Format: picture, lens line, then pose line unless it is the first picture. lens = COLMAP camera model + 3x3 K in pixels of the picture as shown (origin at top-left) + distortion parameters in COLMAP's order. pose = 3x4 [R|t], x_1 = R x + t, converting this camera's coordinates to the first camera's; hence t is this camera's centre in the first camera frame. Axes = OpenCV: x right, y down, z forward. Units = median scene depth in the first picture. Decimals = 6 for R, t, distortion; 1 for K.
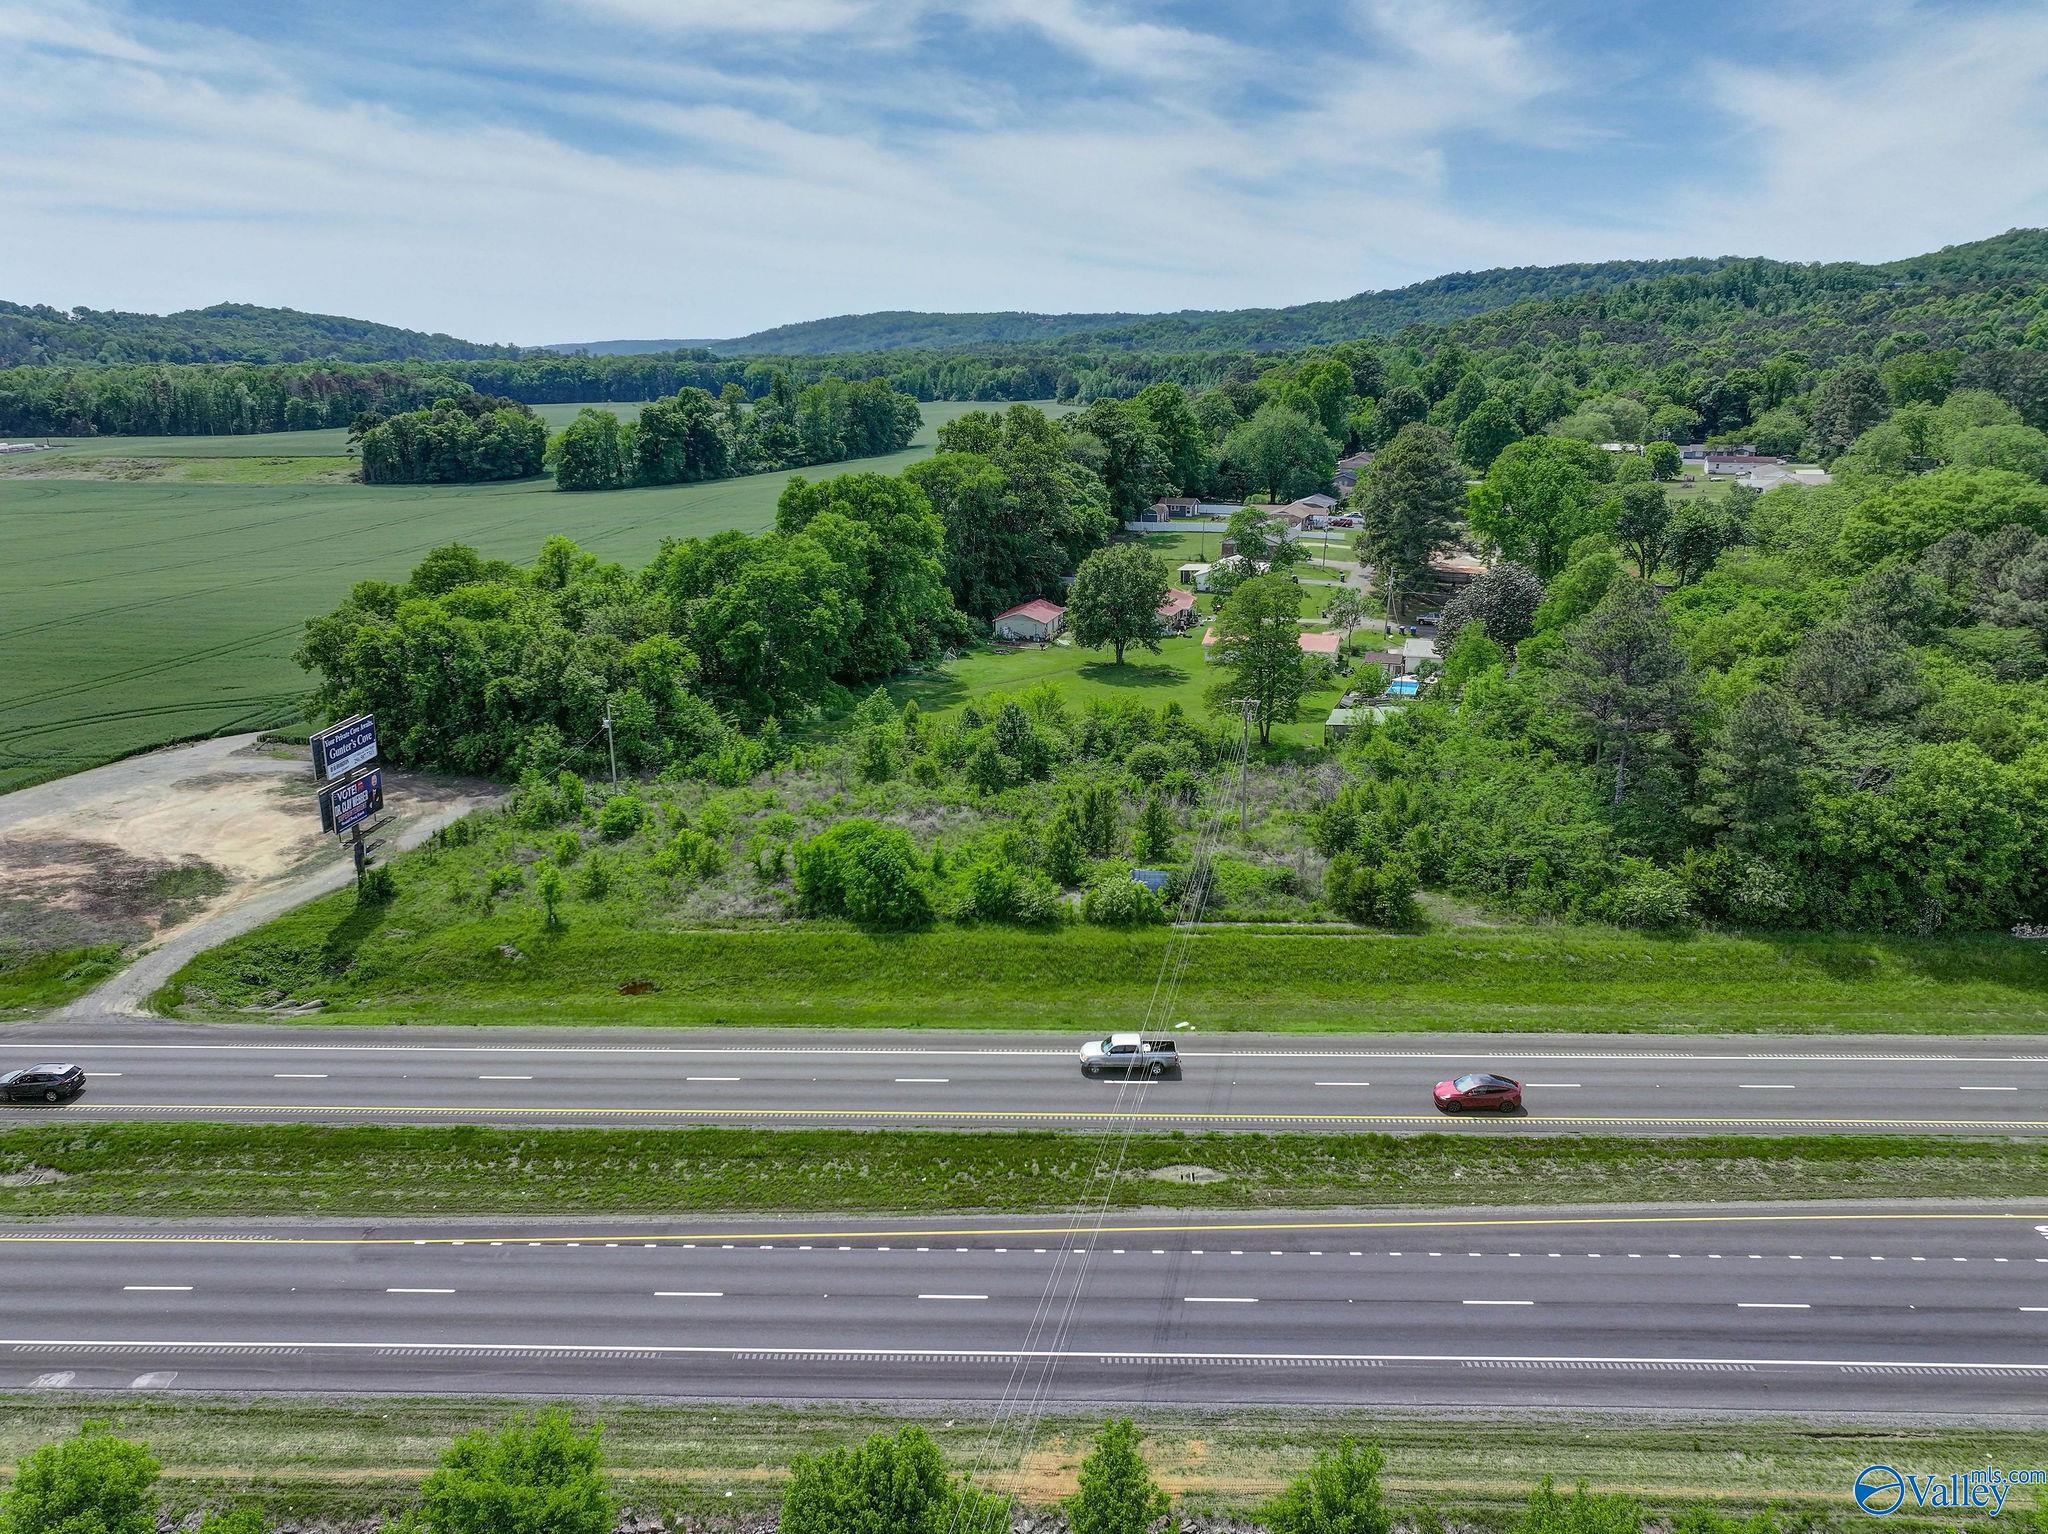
lens RADIAL K [[1425.3, 0, 1033.6], [0, 1425.3, 778.0], [0, 0, 1]] dist [-0.001309, 0.018647]
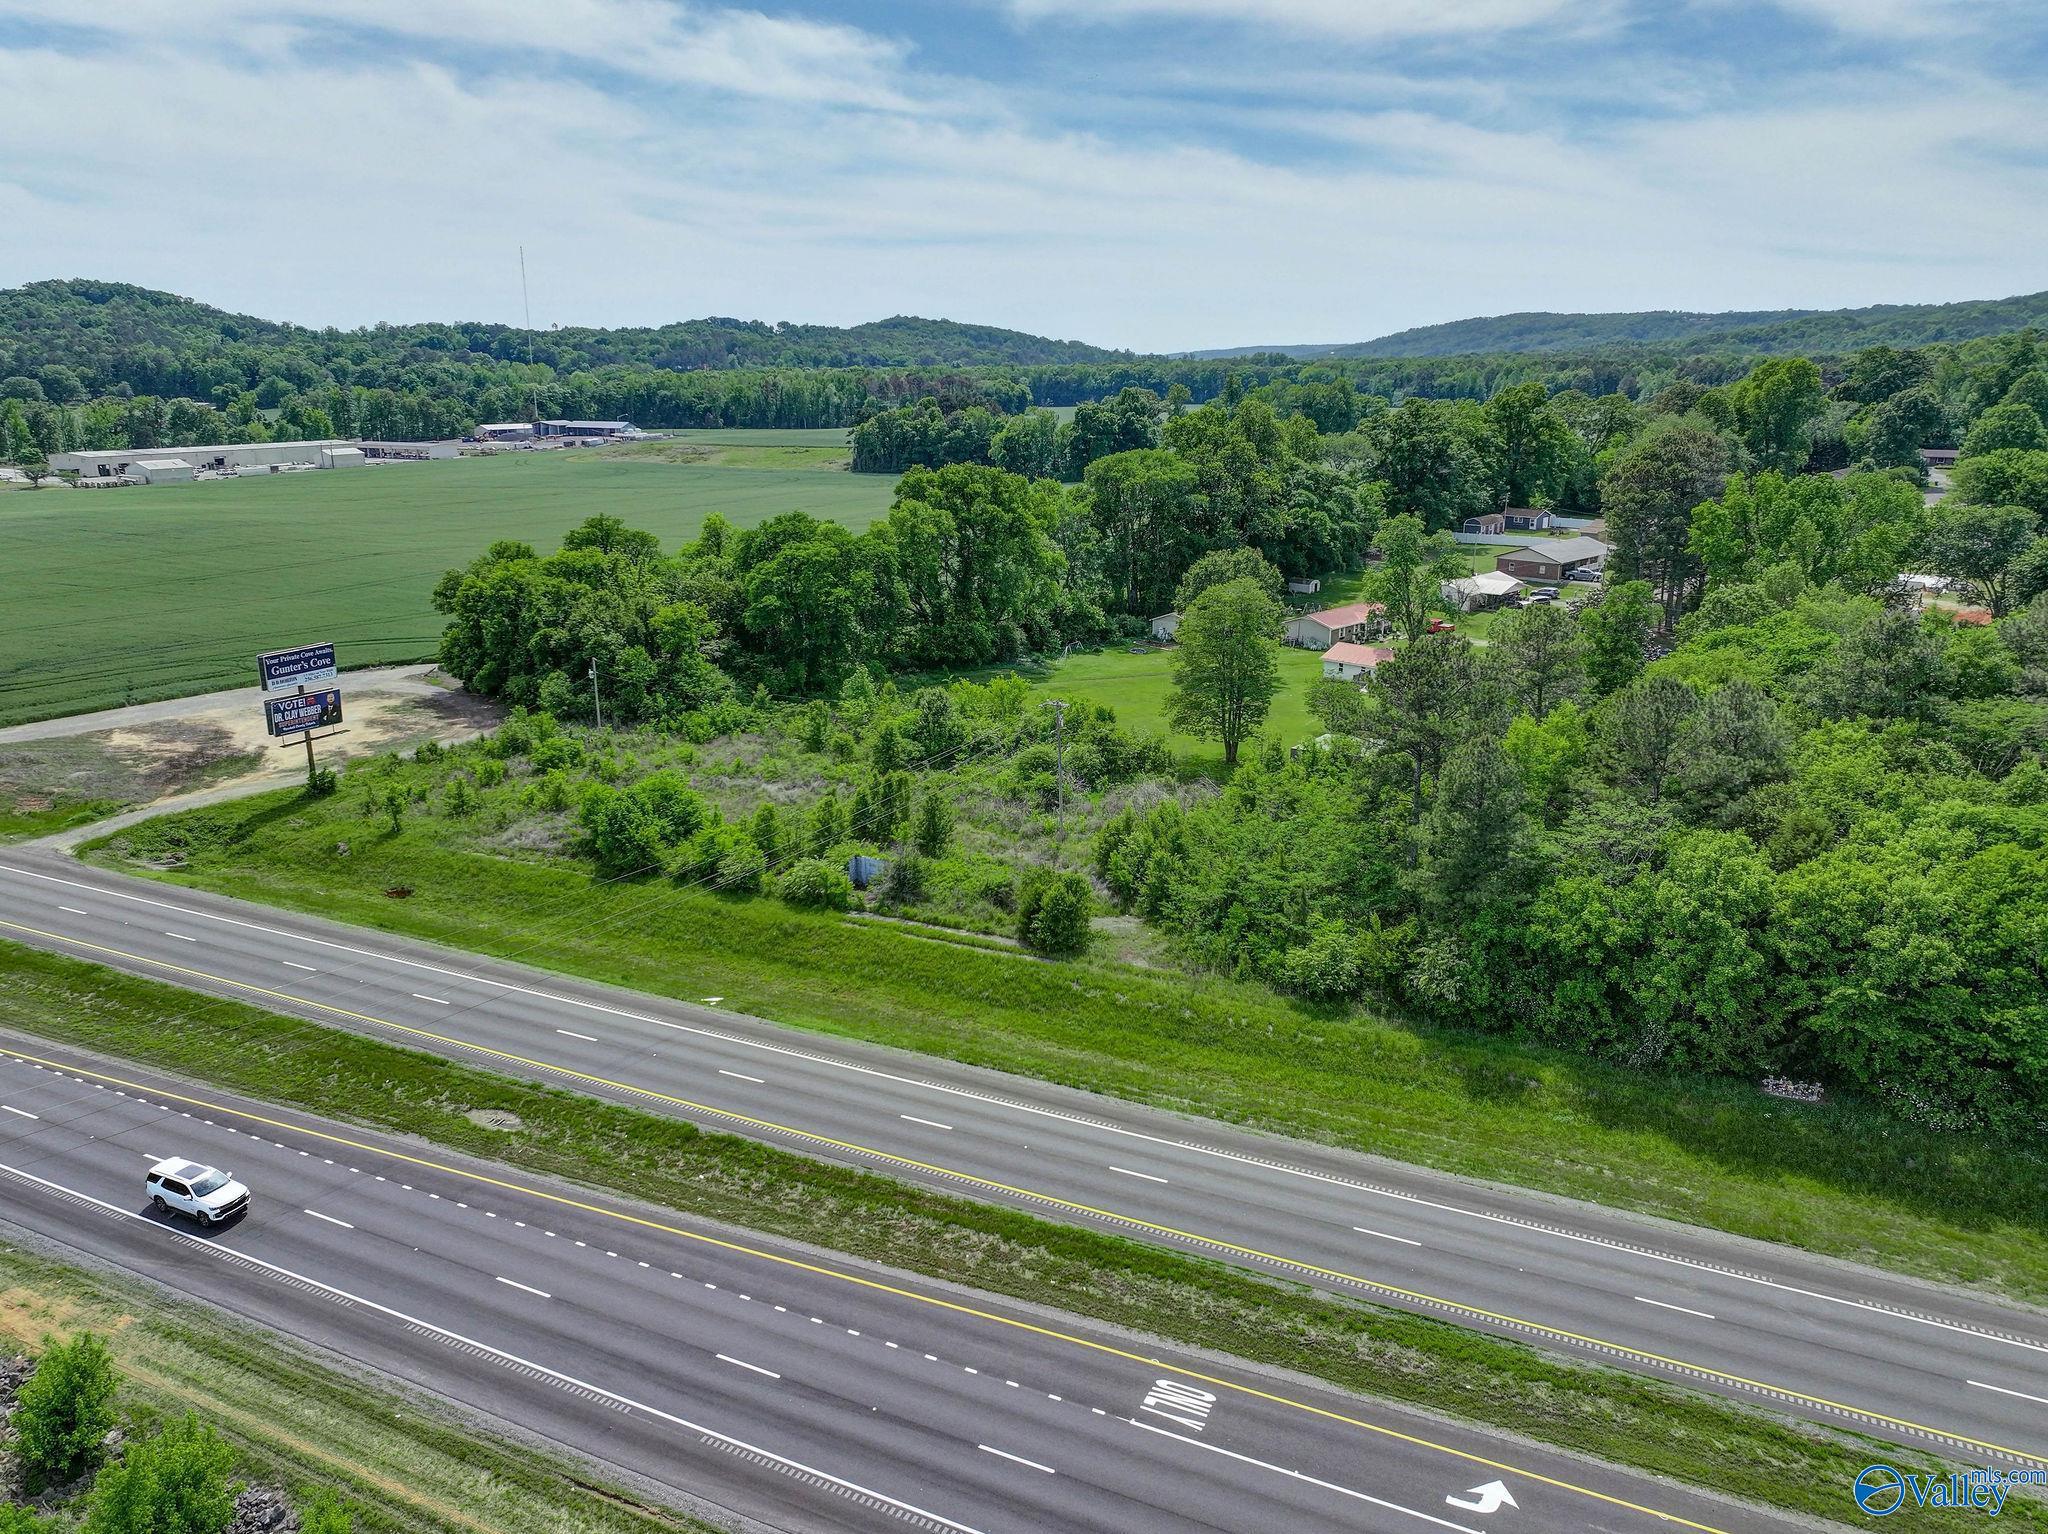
lens RADIAL K [[1425.3, 0, 1033.6], [0, 1425.3, 778.0], [0, 0, 1]] dist [-0.001309, 0.018647]
pose [[0.910622, 0.113838, -0.397251, 0.457995], [-0.115092, 0.993138, 0.020771, -0.019921], [0.396890, 0.026806, 0.917475, 0.103365]]
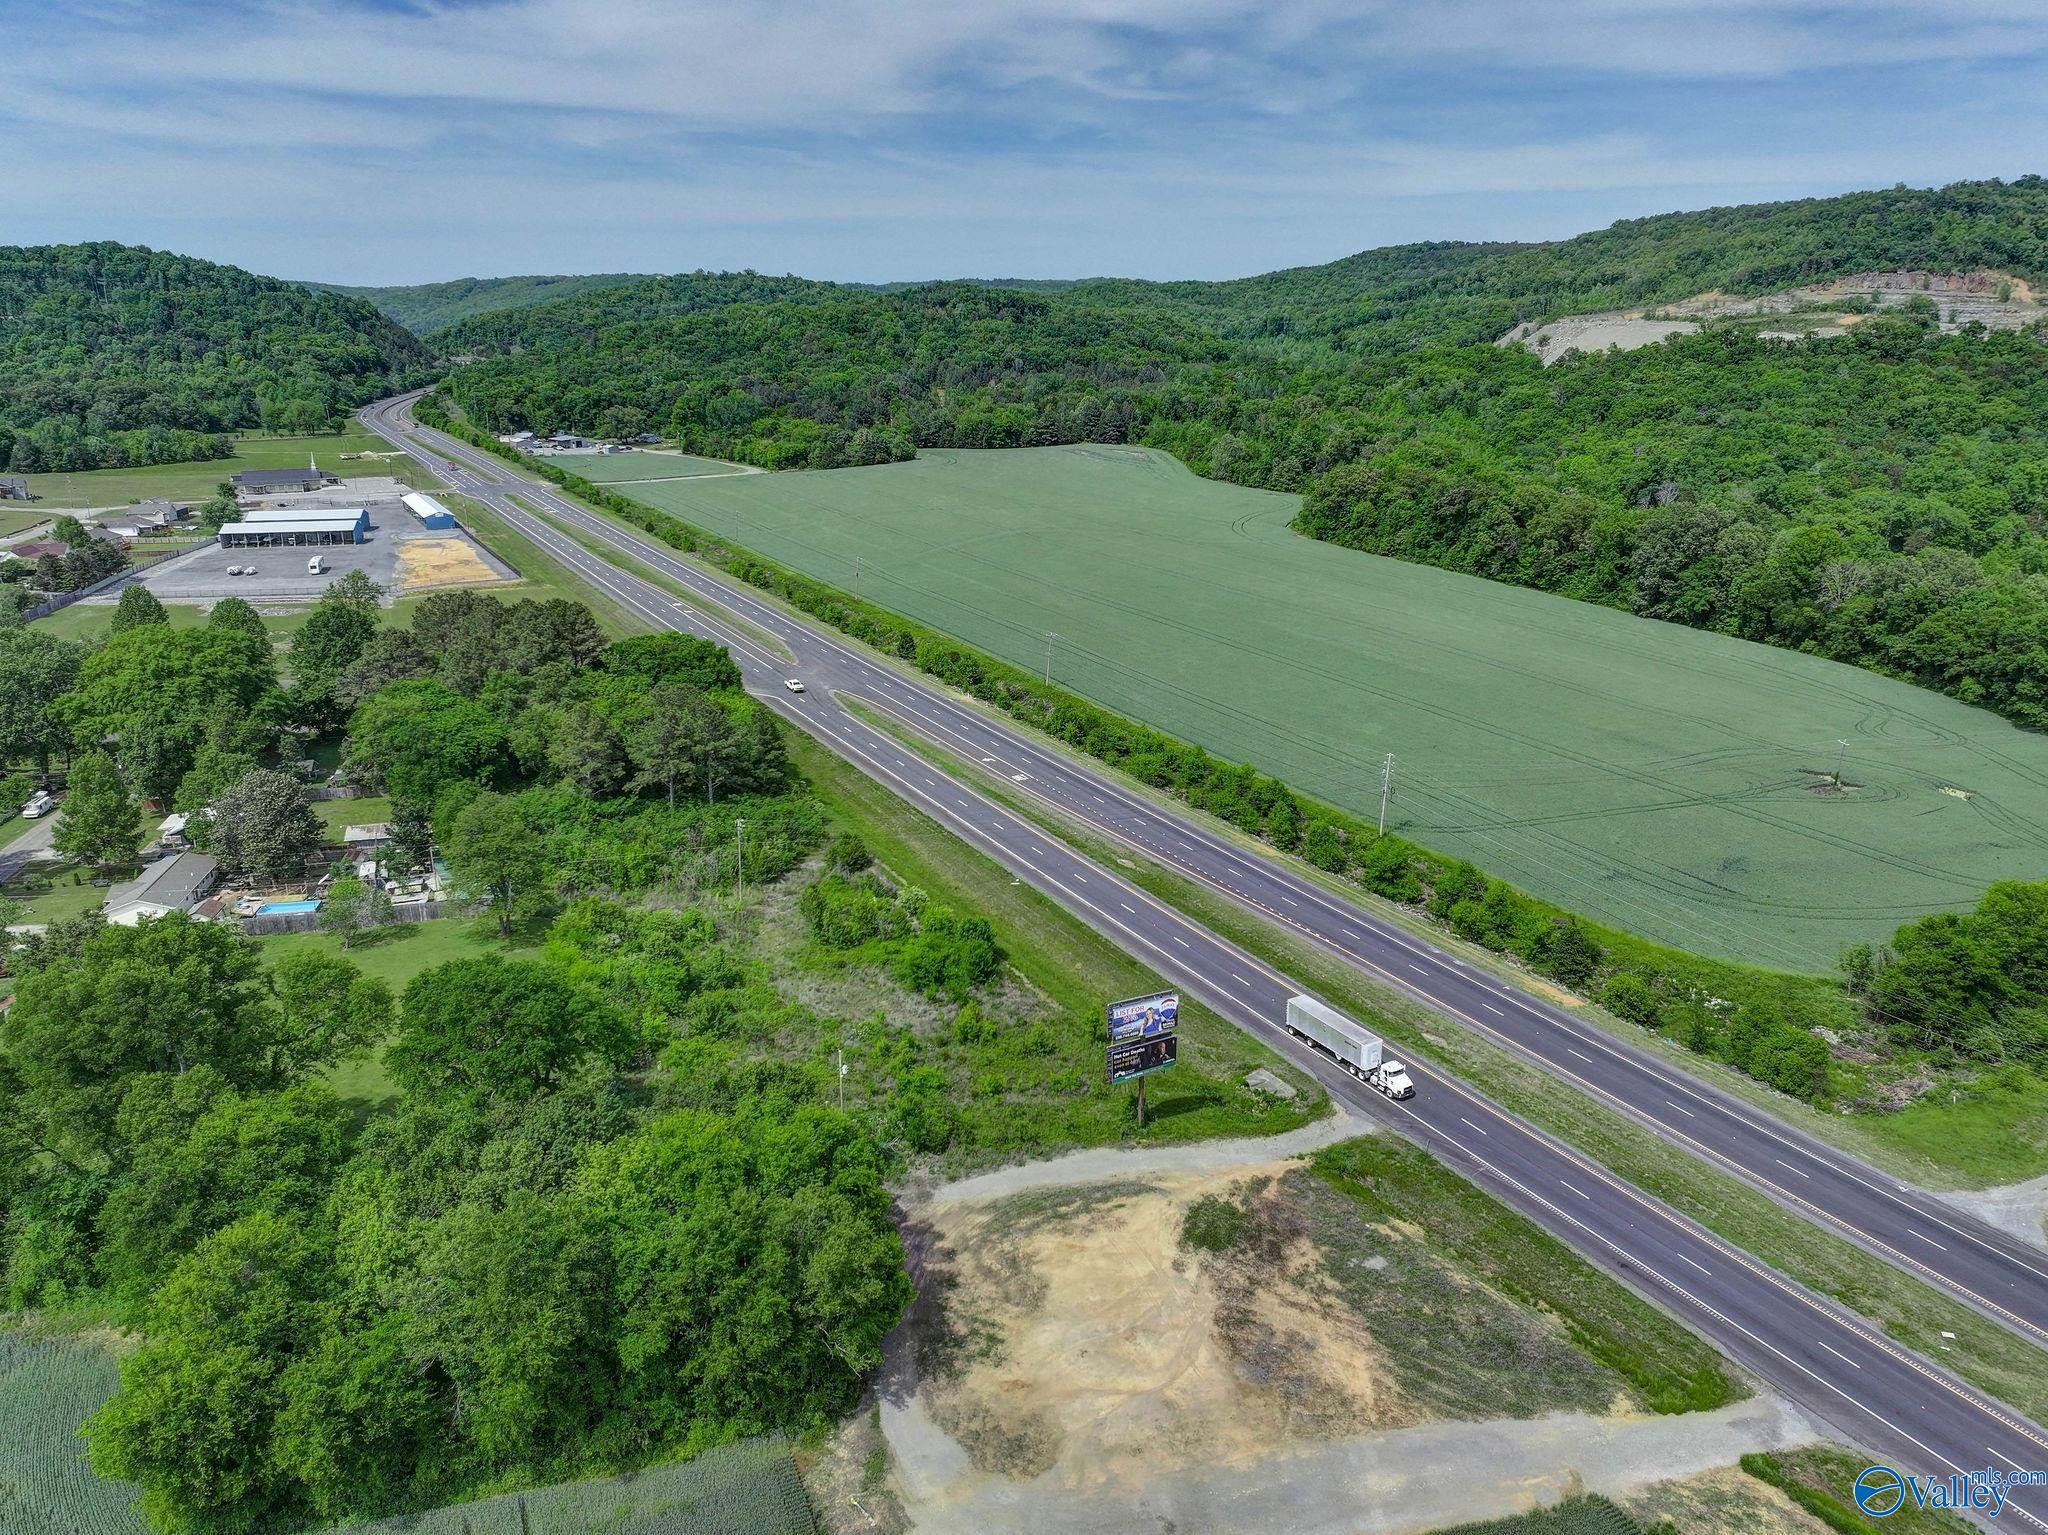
lens RADIAL K [[1425.3, 0, 1033.6], [0, 1425.3, 778.5], [0, 0, 1]] dist [-0.001309, 0.018647]
pose [[-0.505504, -0.261164, 0.822350, -1.082841], [0.243862, 0.870986, 0.426514, -0.579252], [-0.827646, 0.416144, -0.376599, 1.134545]]
